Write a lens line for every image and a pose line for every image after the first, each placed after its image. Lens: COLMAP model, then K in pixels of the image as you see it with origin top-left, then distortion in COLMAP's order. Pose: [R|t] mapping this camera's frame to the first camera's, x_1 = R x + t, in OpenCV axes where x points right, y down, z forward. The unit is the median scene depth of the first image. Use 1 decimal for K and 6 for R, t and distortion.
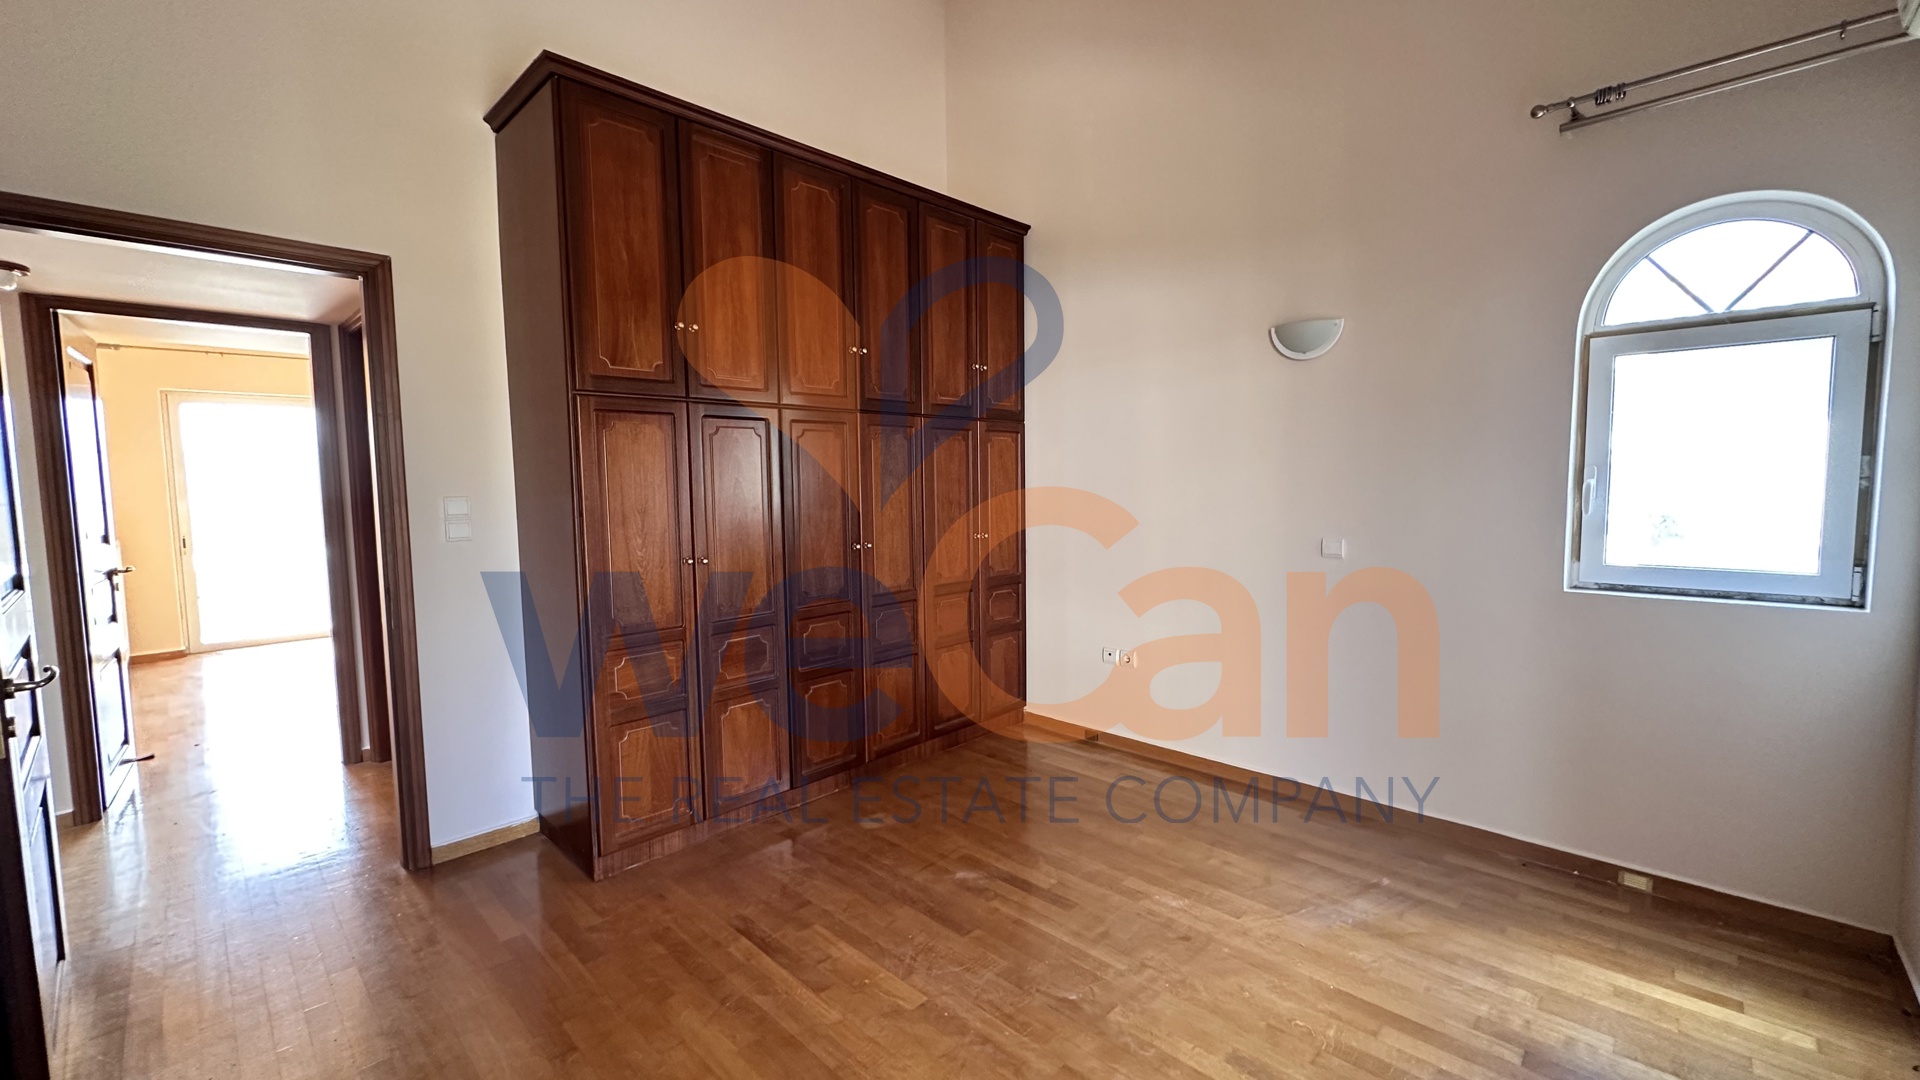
lens RADIAL K [[766.8, 0, 960.0], [0, 766.8, 540.0], [0, 0, 1]] dist [-0.001675, -0.000301]
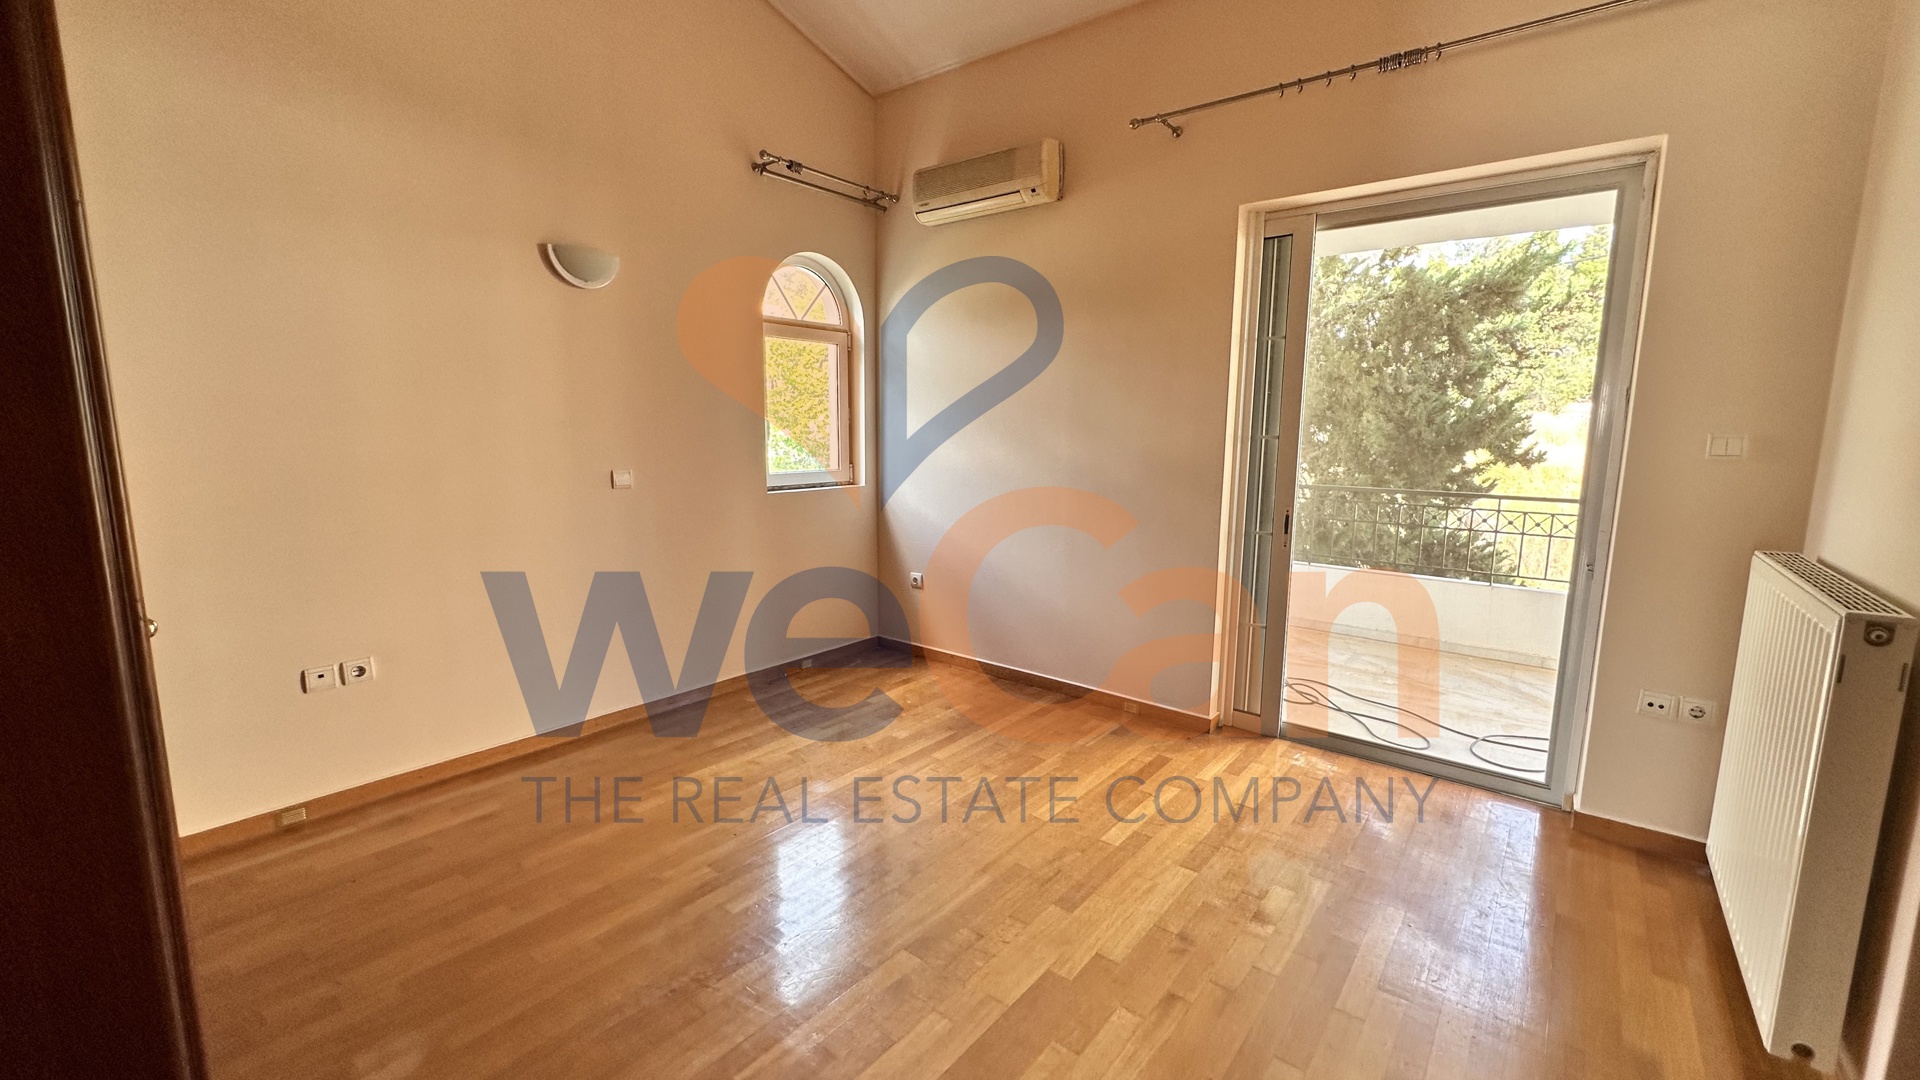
lens RADIAL K [[766.8, 0, 960.0], [0, 766.8, 540.0], [0, 0, 1]] dist [-0.001675, -0.000301]
pose [[-0.089869, -0.136444, 0.986563, -0.745612], [0.071877, 0.987100, 0.143065, -0.030844], [-0.993357, 0.083769, -0.078902, 0.780830]]
